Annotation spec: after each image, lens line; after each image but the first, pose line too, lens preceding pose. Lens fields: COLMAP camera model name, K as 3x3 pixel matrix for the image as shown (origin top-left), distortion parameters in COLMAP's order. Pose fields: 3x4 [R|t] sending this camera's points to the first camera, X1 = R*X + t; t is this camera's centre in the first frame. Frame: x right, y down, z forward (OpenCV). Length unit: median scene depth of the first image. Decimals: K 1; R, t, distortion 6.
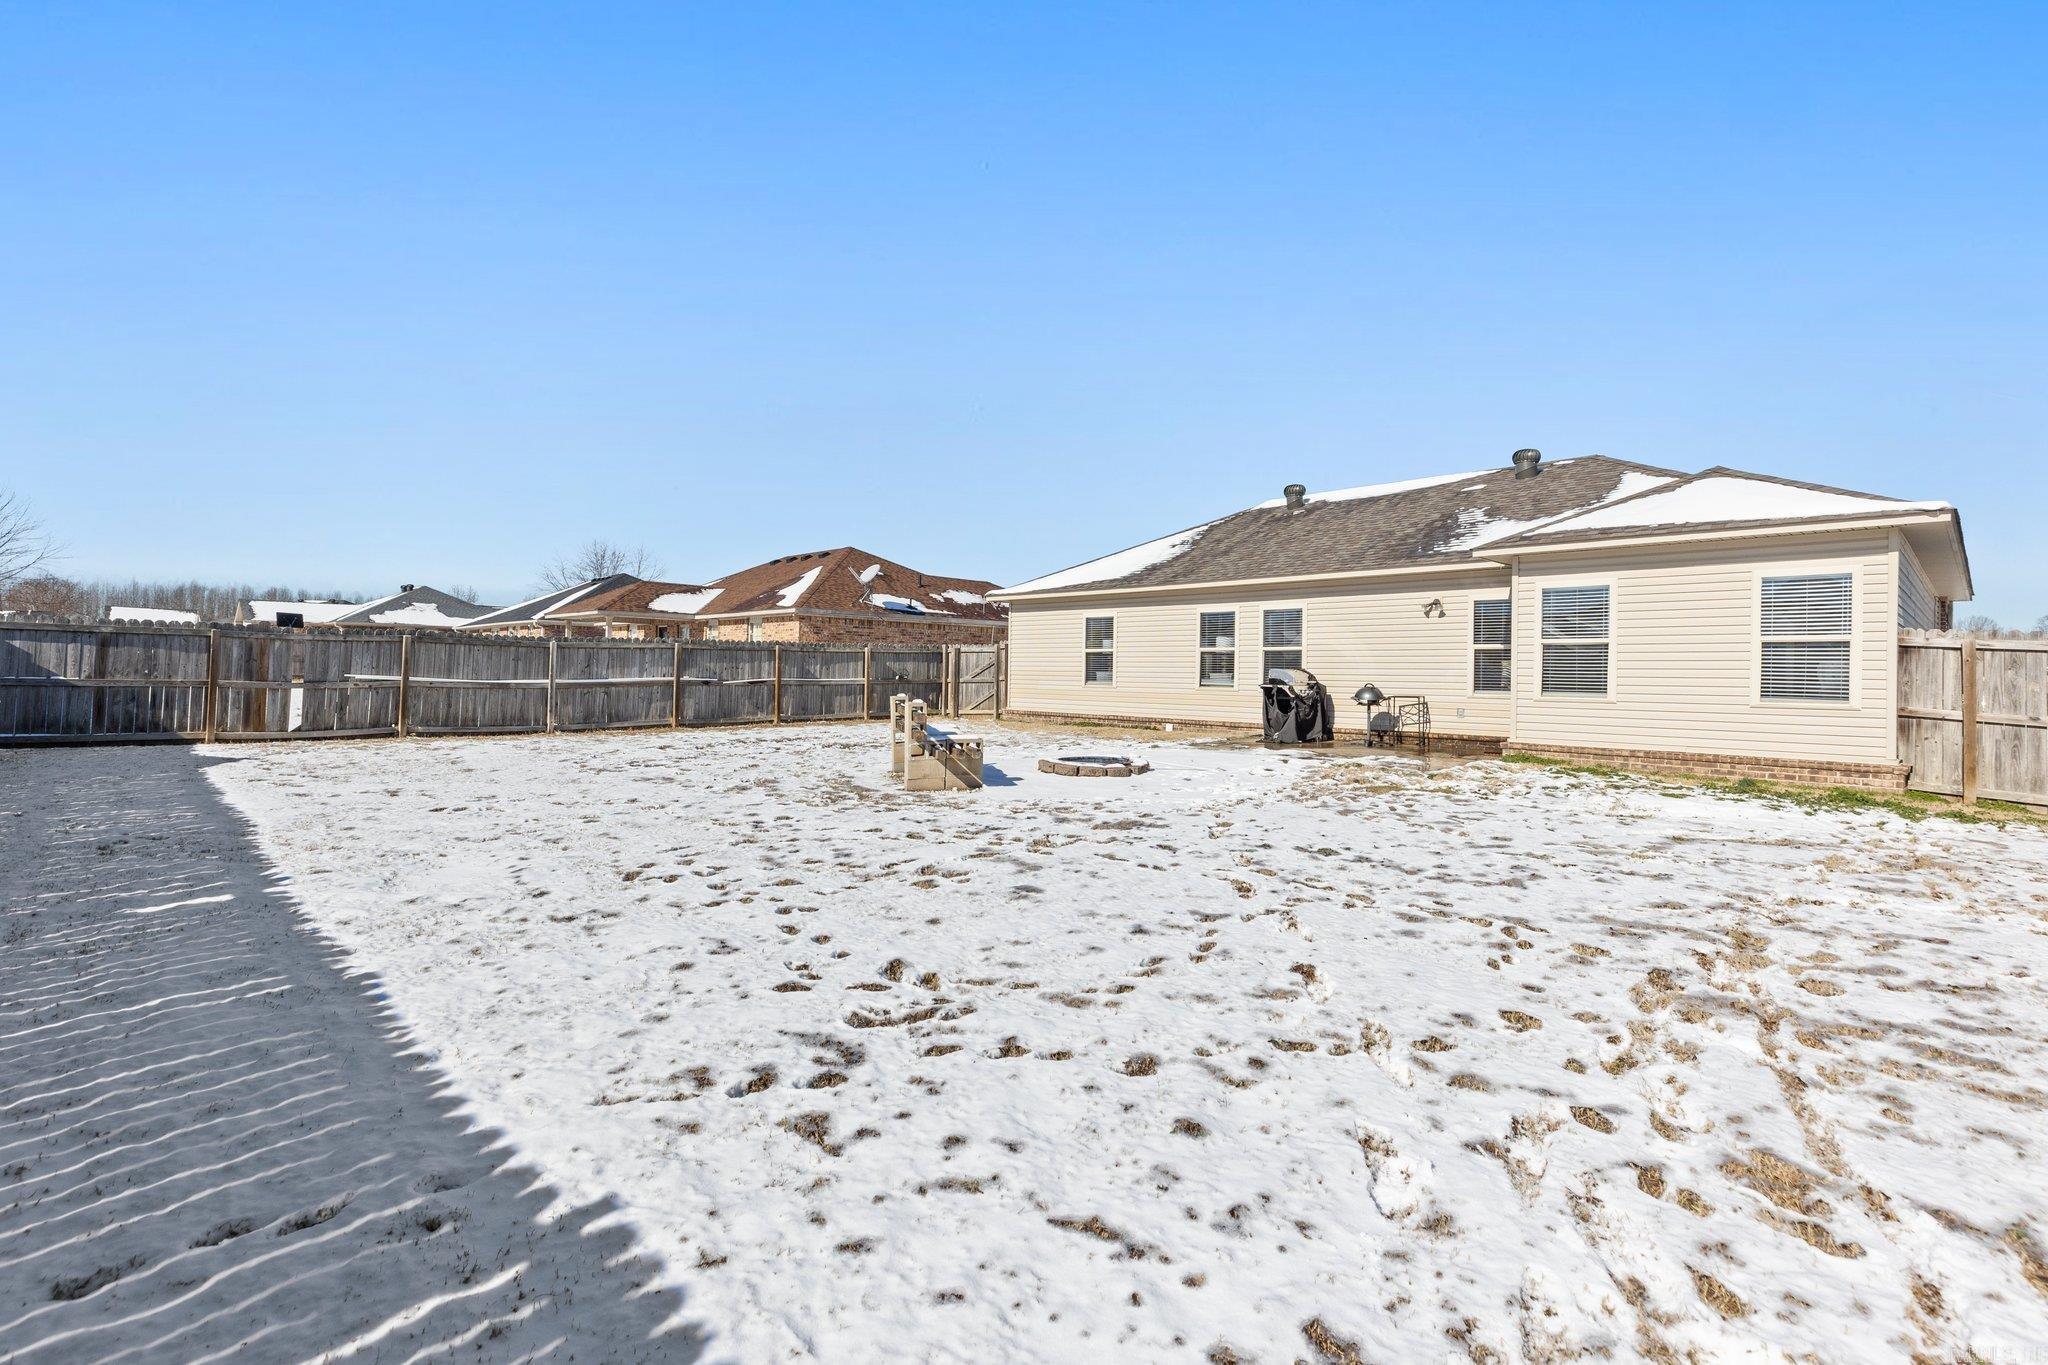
lens RADIAL K [[931.0, 0, 1028.0], [0, 931.0, 674.4], [0, 0, 1]] dist [0.007086, -0.001729]
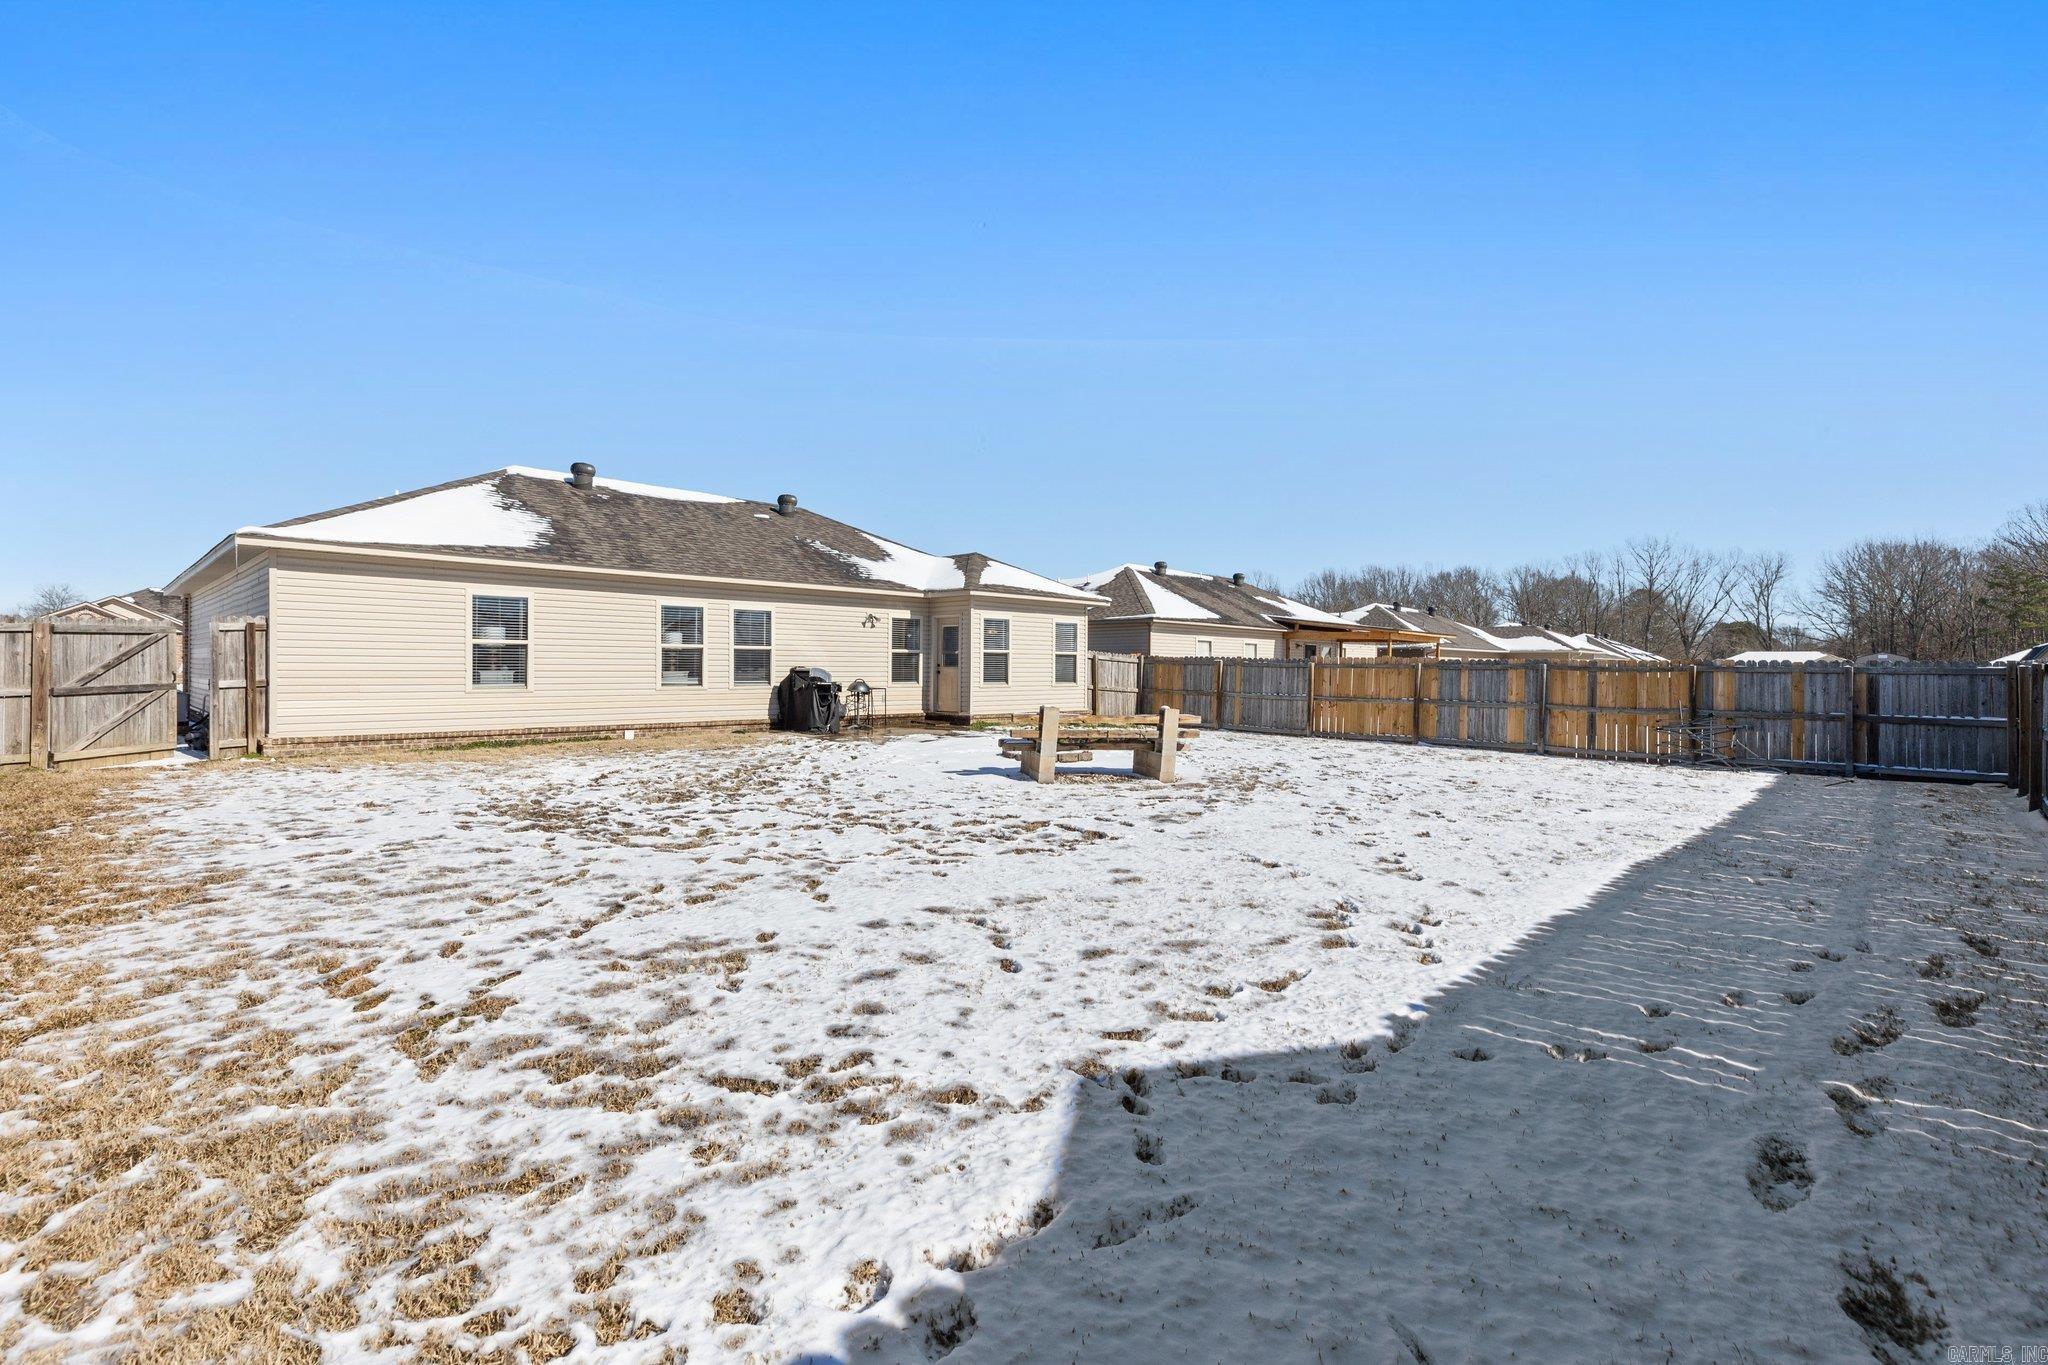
lens RADIAL K [[931.0, 0, 1023.4], [0, 931.0, 675.0], [0, 0, 1]] dist [0.007086, -0.001729]
pose [[-0.022288, -0.021558, 0.999519, -0.745936], [-0.005503, 0.999755, 0.021440, -0.019787], [-0.999736, -0.005022, -0.022401, 0.677058]]
